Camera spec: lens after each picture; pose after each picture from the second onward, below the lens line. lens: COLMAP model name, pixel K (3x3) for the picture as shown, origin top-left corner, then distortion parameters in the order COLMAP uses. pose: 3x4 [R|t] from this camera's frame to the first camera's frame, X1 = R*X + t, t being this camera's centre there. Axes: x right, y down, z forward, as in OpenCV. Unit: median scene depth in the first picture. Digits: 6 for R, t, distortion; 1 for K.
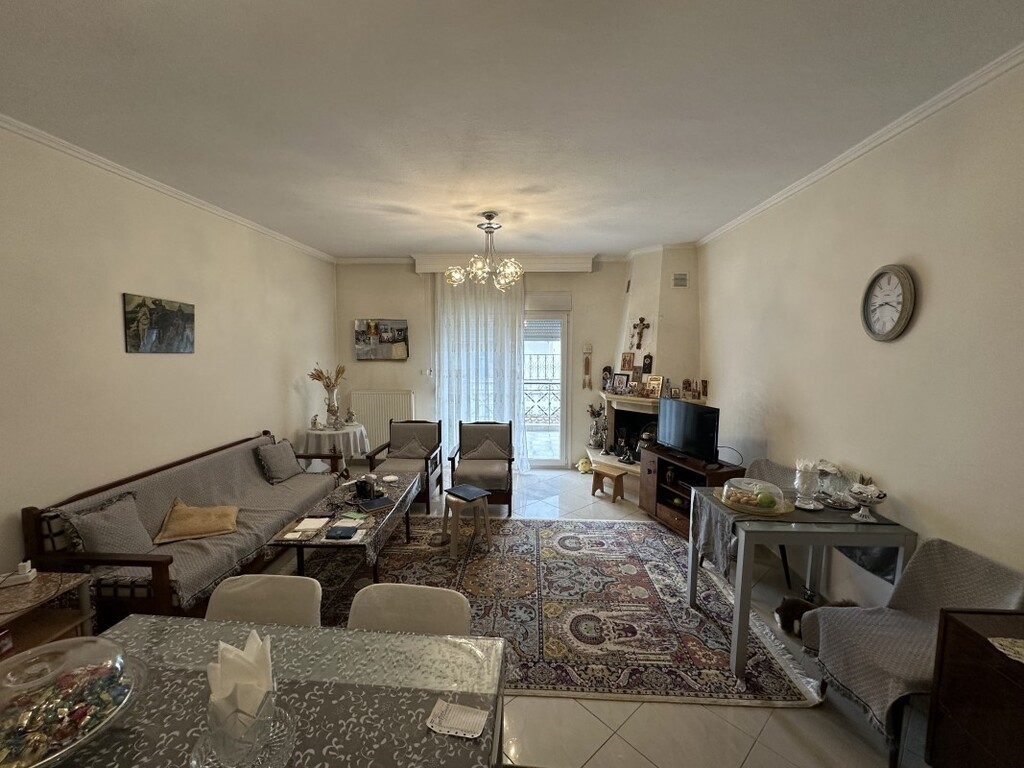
lens RADIAL K [[408.1, 0, 512.0], [0, 408.1, 384.0], [0, 0, 1]] dist [-0.000486, -0.000066]
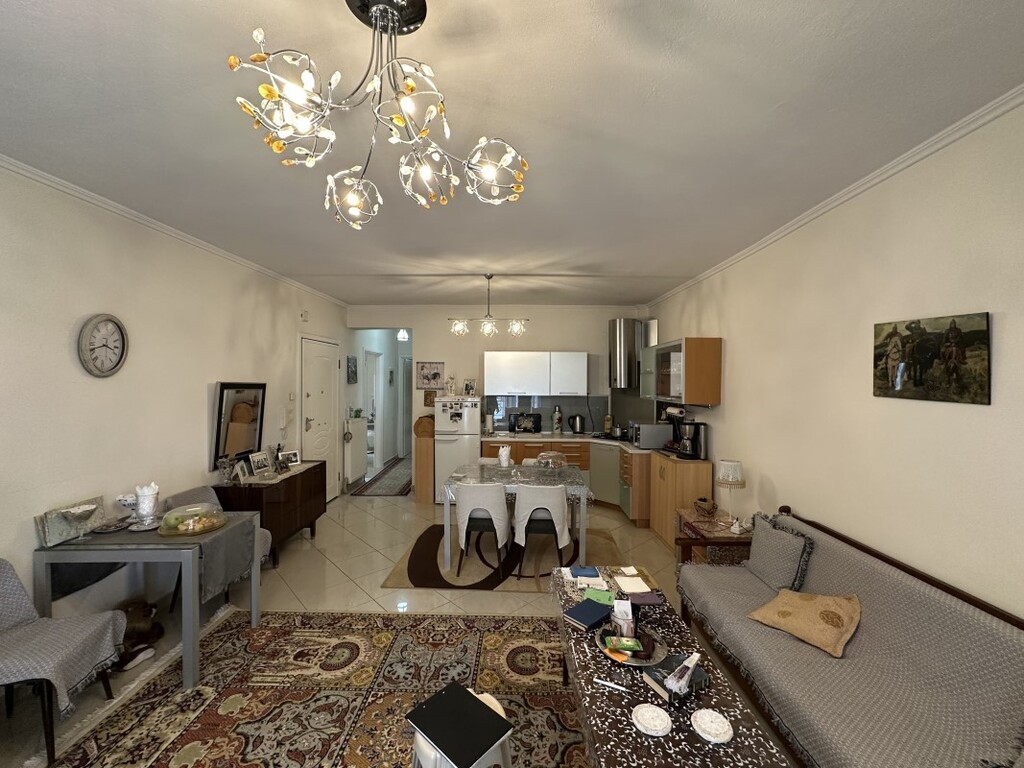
lens RADIAL K [[408.1, 0, 512.0], [0, 408.1, 384.0], [0, 0, 1]] dist [-0.000486, -0.000066]
pose [[-0.999548, -0.007250, -0.029172, -0.191195], [-0.010383, 0.994018, 0.108724, -0.180680], [0.028209, 0.108978, -0.993644, 1.771059]]
